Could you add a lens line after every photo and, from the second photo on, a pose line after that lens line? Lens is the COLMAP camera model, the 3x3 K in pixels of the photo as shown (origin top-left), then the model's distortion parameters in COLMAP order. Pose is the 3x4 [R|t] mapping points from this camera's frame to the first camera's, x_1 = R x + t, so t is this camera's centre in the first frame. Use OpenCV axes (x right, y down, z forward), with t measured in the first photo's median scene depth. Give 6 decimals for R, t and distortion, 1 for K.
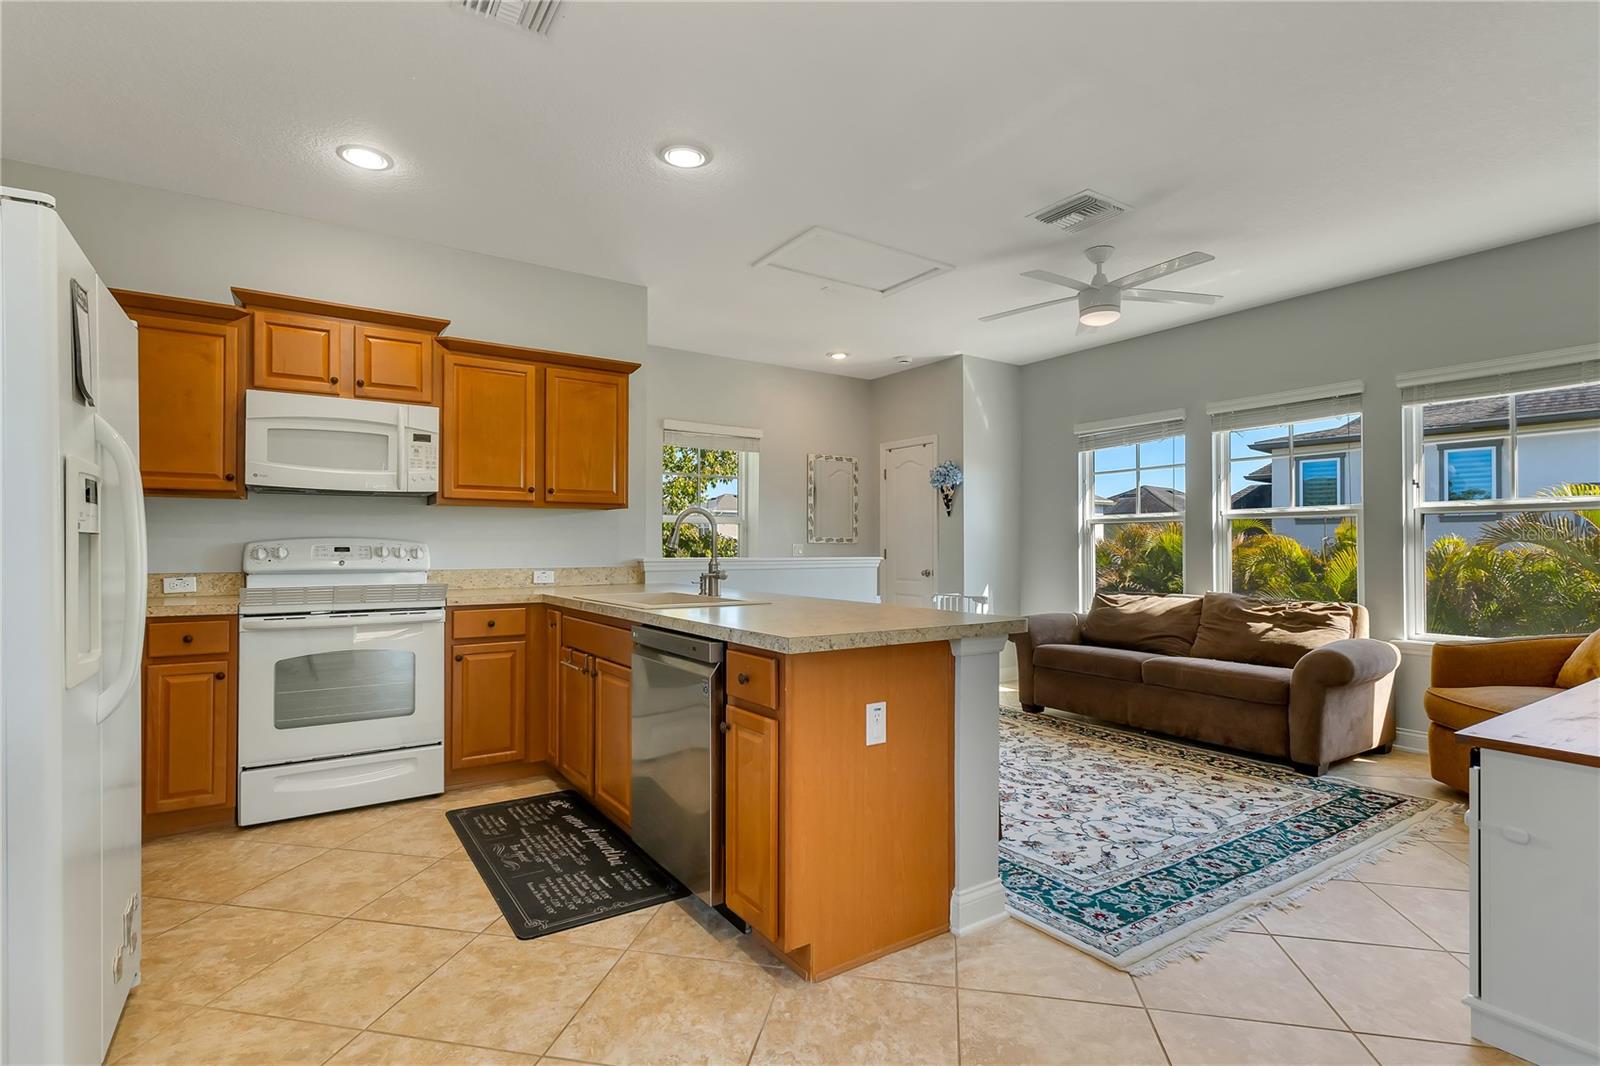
lens RADIAL K [[775.5, 0, 799.8], [0, 775.5, 541.6], [0, 0, 1]] dist [-0.003527, -0.000158]
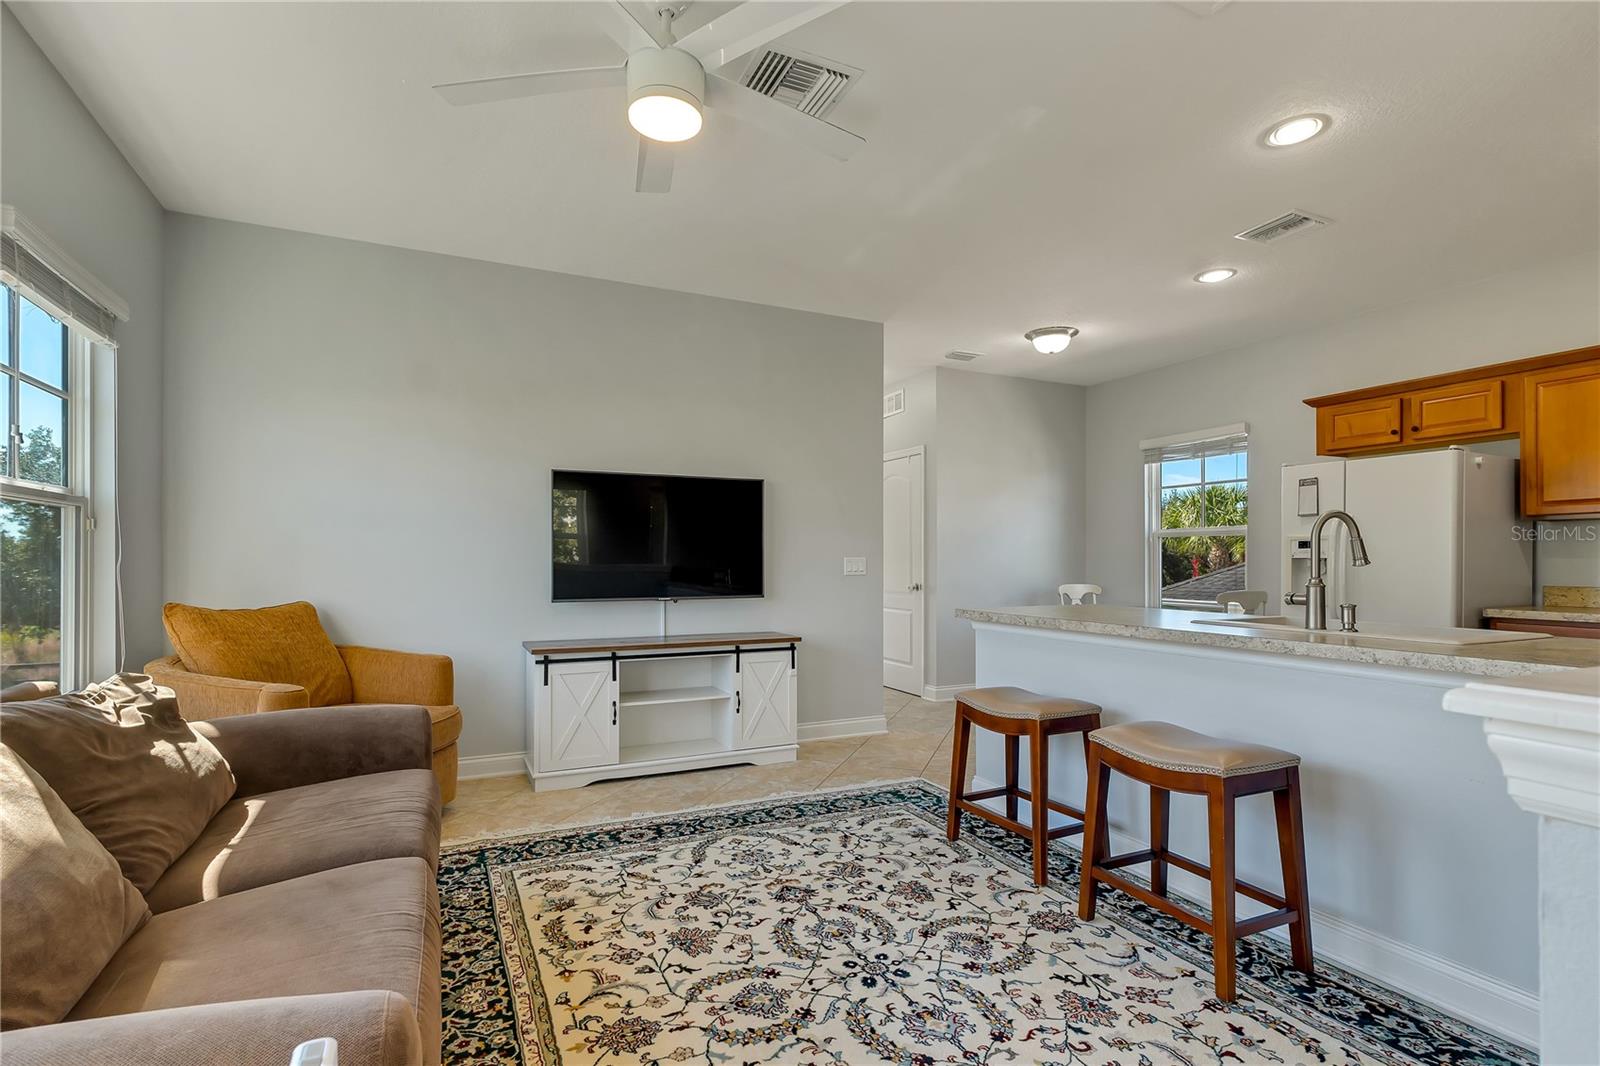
lens RADIAL K [[775.5, 0, 799.1], [0, 775.5, 547.9], [0, 0, 1]] dist [-0.003527, -0.000158]
pose [[-0.989920, -0.001342, 0.141623, 0.245524], [-0.004679, 0.999719, -0.023227, 0.012439], [-0.141552, -0.023655, -0.989648, 1.641442]]
